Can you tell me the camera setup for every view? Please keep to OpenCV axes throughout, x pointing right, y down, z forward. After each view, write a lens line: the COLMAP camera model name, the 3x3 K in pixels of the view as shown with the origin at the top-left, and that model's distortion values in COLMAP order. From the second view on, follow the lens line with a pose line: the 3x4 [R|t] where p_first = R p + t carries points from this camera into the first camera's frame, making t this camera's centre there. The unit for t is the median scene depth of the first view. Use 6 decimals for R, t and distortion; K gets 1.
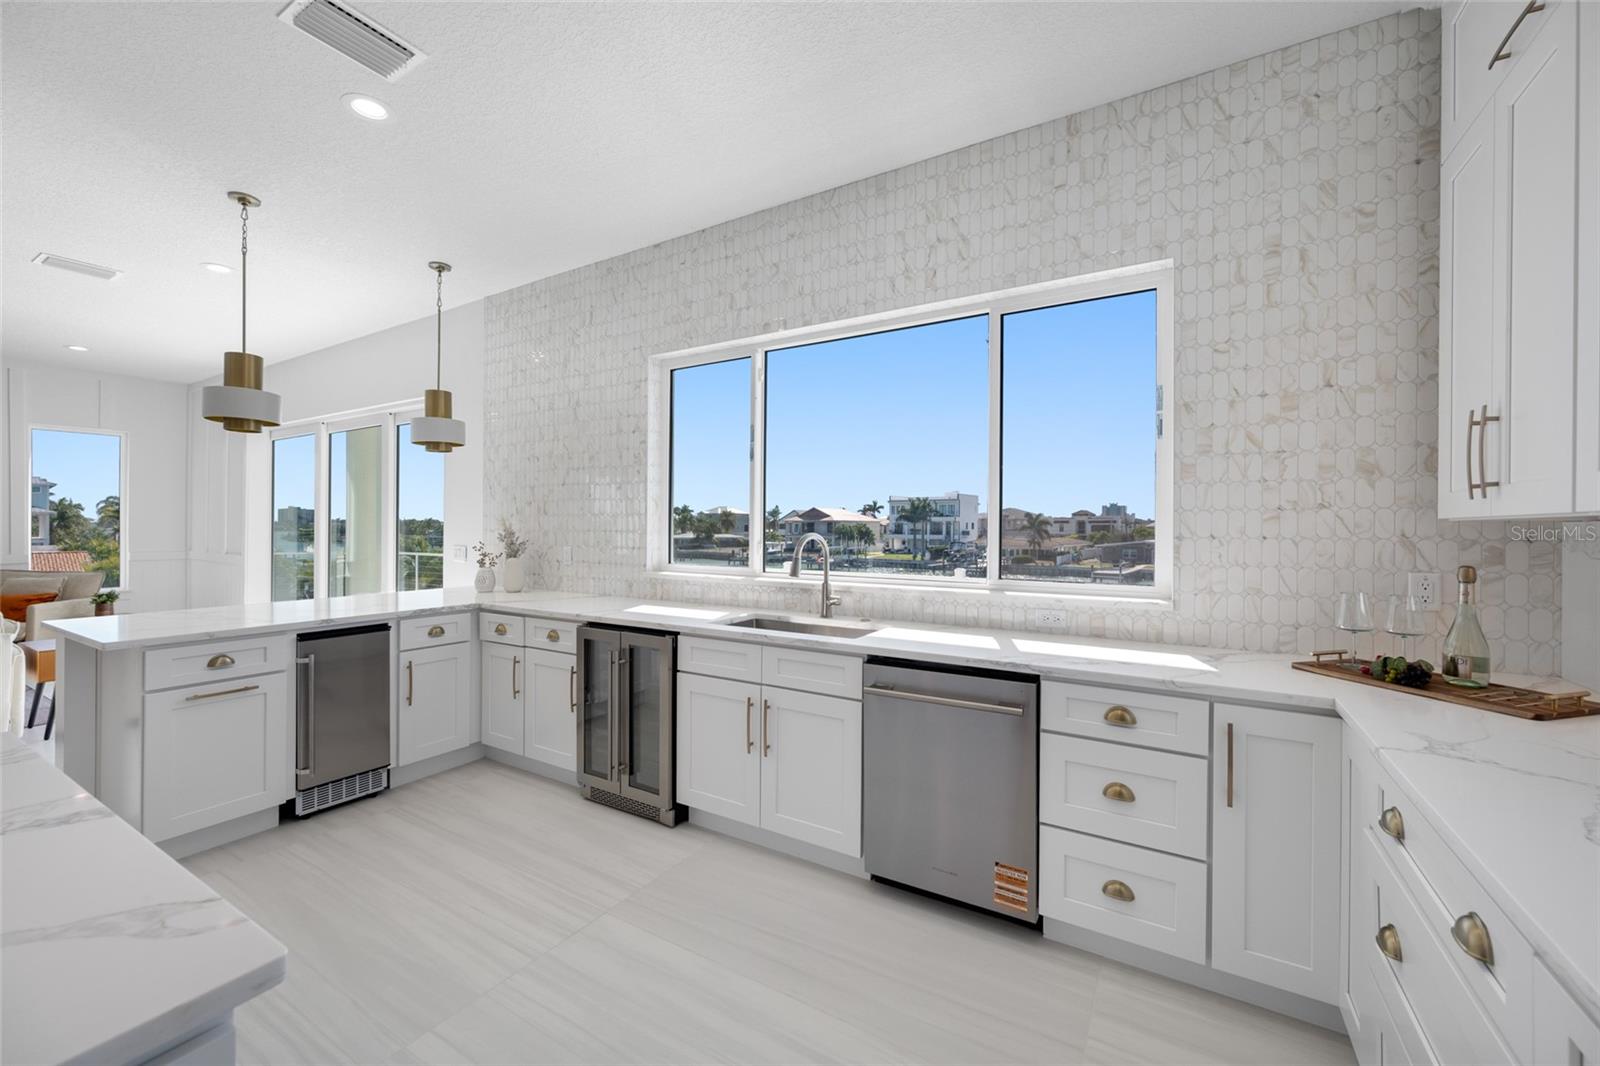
lens RADIAL K [[629.7, 0, 802.3], [0, 629.7, 525.2], [0, 0, 1]] dist [0.001621, -0.000078]
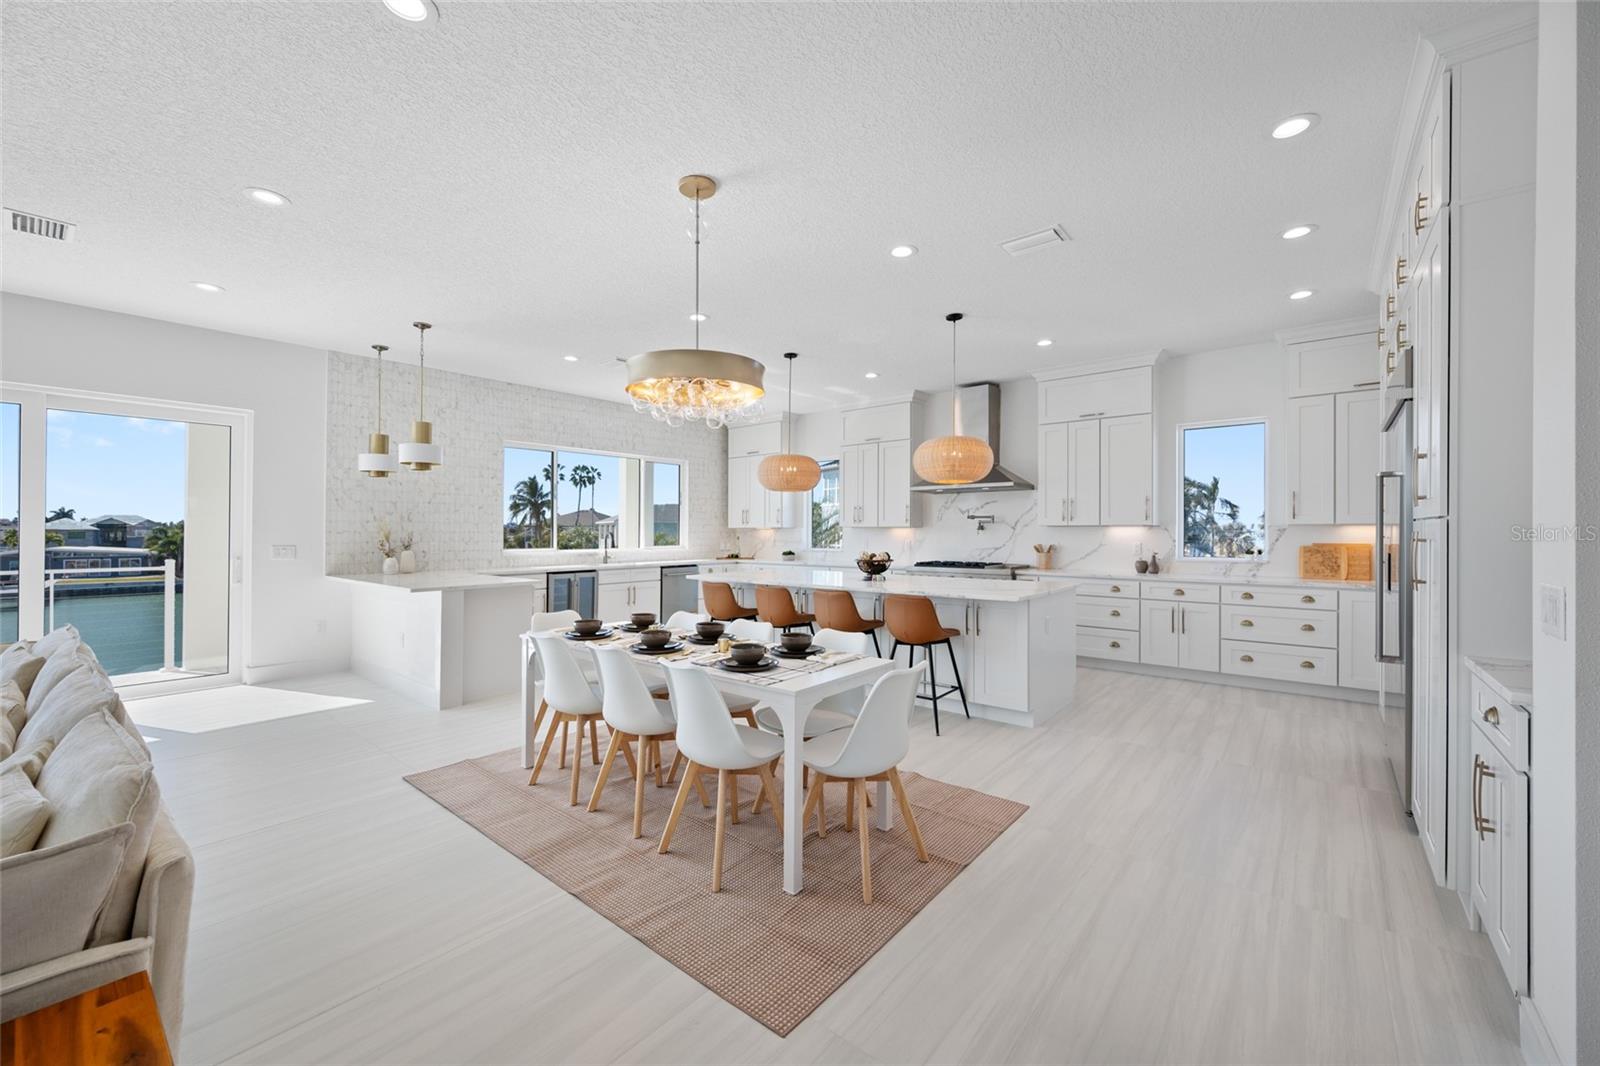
lens RADIAL K [[635.5, 0, 797.9], [0, 635.5, 522.2], [0, 0, 1]] dist [-0.001683, -0.000256]
pose [[0.148468, 0.011828, 0.988847, -3.179747], [-0.000881, 0.999930, -0.011828, 0.002836], [-0.988917, 0.000885, 0.148468, -0.253977]]
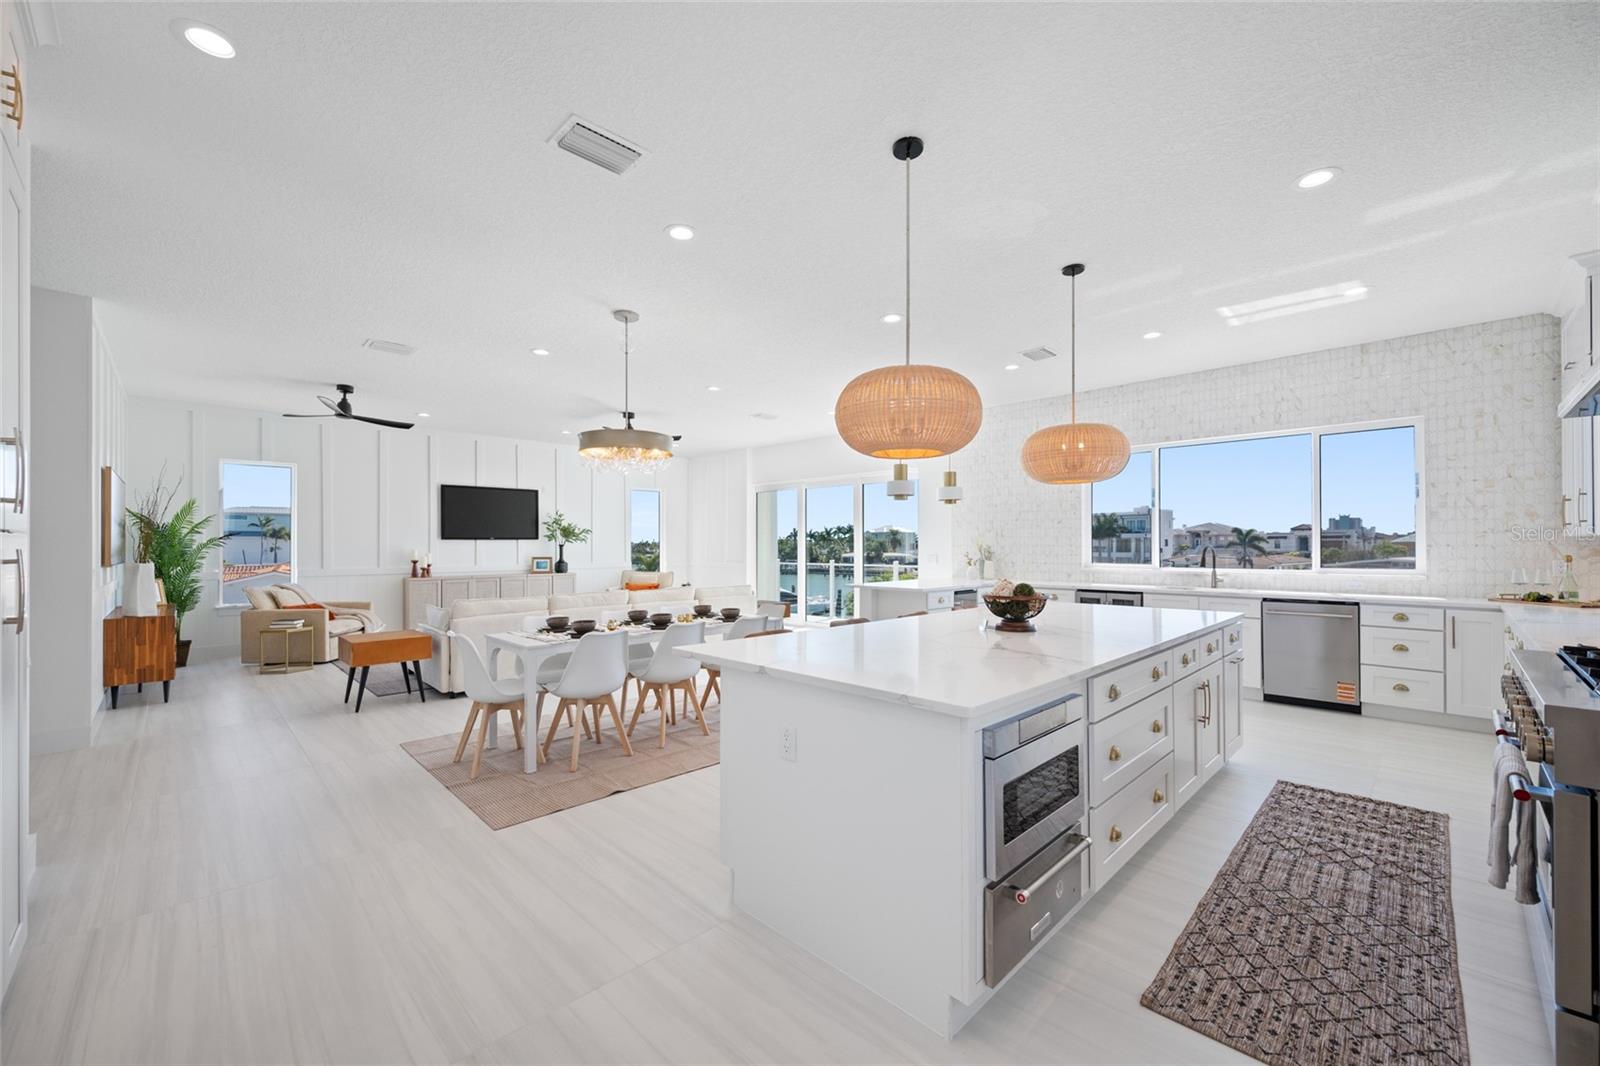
lens RADIAL K [[629.4, 0, 801.6], [0, 629.4, 538.2], [0, 0, 1]] dist [-0.000877, 0.000574]
pose [[0.968208, -0.008523, -0.250000, -0.922846], [0.006259, 0.999932, -0.009849, 0.001501], [0.250067, 0.007971, 0.968196, -1.587281]]
